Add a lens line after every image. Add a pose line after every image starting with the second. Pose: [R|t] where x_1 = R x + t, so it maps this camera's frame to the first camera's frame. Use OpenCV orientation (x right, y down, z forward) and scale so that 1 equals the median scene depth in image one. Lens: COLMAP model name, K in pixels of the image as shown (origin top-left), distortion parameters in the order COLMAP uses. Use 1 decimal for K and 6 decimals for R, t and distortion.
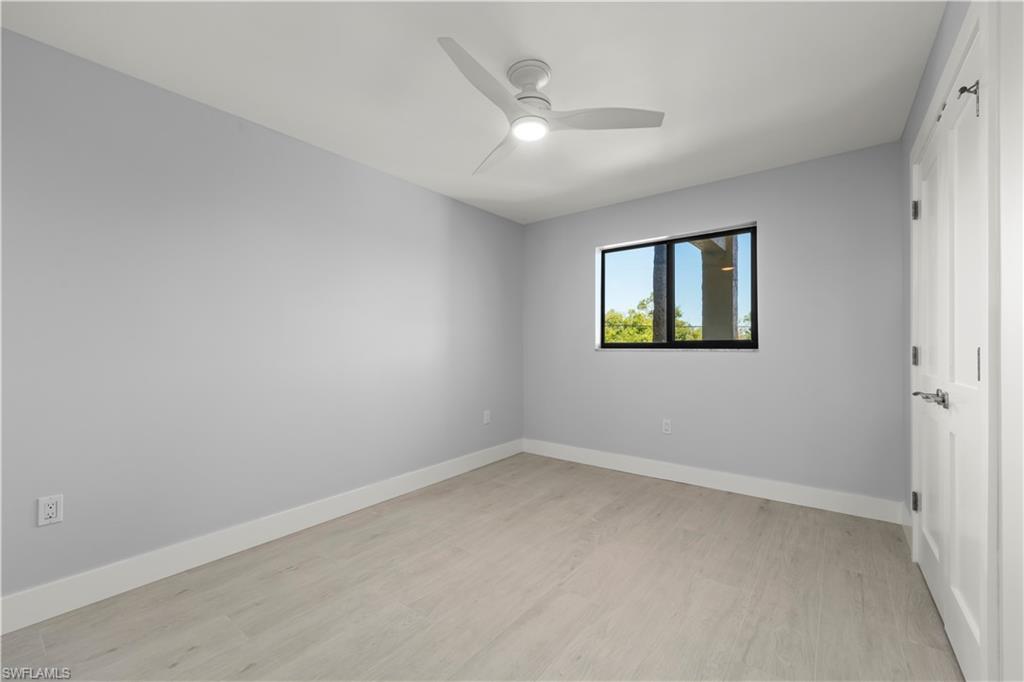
lens RADIAL K [[409.5, 0, 512.0], [0, 409.5, 341.0], [0, 0, 1]] dist [0.000205, 0.000093]
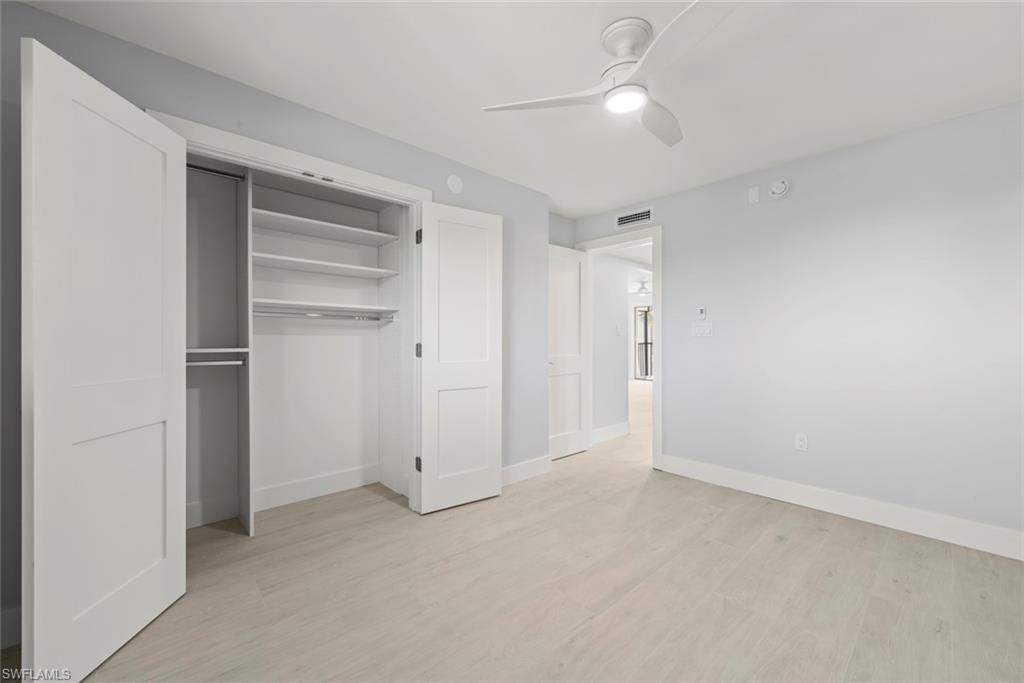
lens RADIAL K [[395.9, 0, 511.1], [0, 395.9, 343.0], [0, 0, 1]] dist [-0.000427, 0.000003]
pose [[-0.986124, 0.001312, 0.166008, 0.160419], [0.000603, 0.999990, -0.004325, 0.014015], [-0.166012, -0.004164, -0.986115, 2.034736]]
